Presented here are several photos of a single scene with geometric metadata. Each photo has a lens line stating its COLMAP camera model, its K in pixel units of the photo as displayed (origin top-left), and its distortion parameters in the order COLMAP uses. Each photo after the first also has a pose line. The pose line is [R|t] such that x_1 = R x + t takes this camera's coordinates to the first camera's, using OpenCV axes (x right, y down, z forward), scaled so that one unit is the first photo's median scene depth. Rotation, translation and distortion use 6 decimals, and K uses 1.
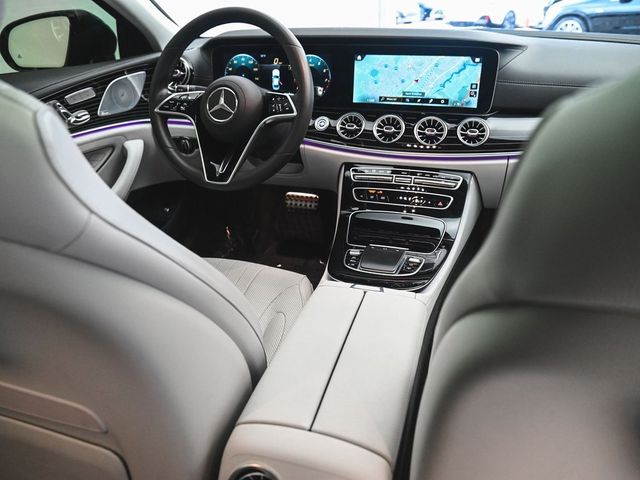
lens RADIAL K [[492.4, 0, 317.6], [0, 492.4, 242.2], [0, 0, 1]] dist [-0.031036, 0.016004]
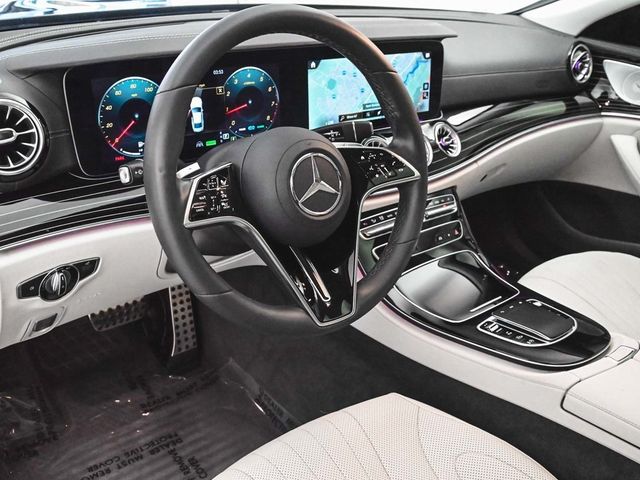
lens RADIAL K [[634.7, 0, 318.9], [0, 634.7, 243.7], [0, 0, 1]] dist [-0.019449, 0.000000]
pose [[0.554552, -0.318592, 0.768746, -0.664862], [0.303295, 0.937646, 0.169801, -0.294218], [-0.774909, 0.138993, 0.616601, 0.496323]]
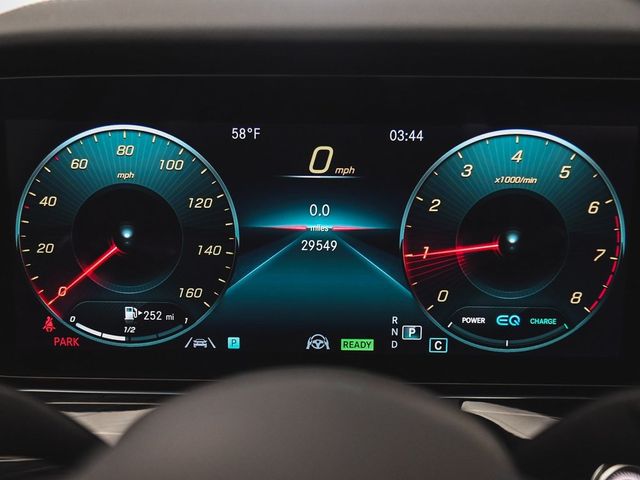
lens RADIAL K [[860.5, 0, 320.5], [0, 860.5, 239.0], [0, 0, 1]] dist [-0.038824, 0.000000]
pose [[0.957272, -0.055996, 0.283715, -0.189953], [0.101132, 0.983949, -0.147027, -0.311452], [-0.270928, 0.169437, 0.947570, 0.743728]]
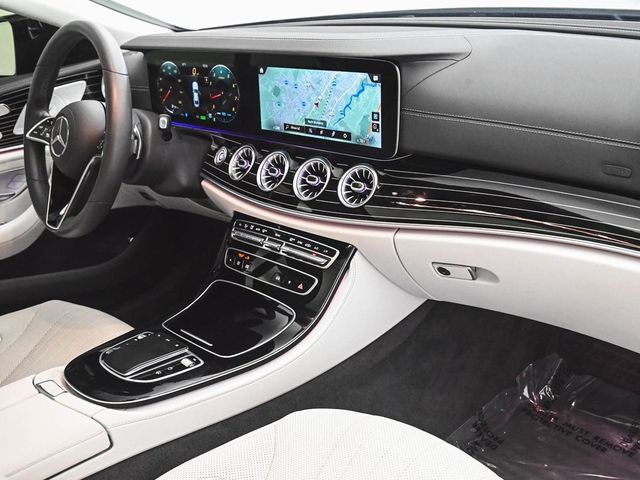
lens RADIAL K [[726.5, 0, 322.4], [0, 726.5, 234.2], [0, 0, 1]] dist [0.043737, 0.000000]
pose [[0.868177, 0.104797, -0.485063, 0.722811], [-0.121711, 0.992560, -0.003401, -0.142671], [0.481097, 0.061990, 0.874473, 0.110600]]
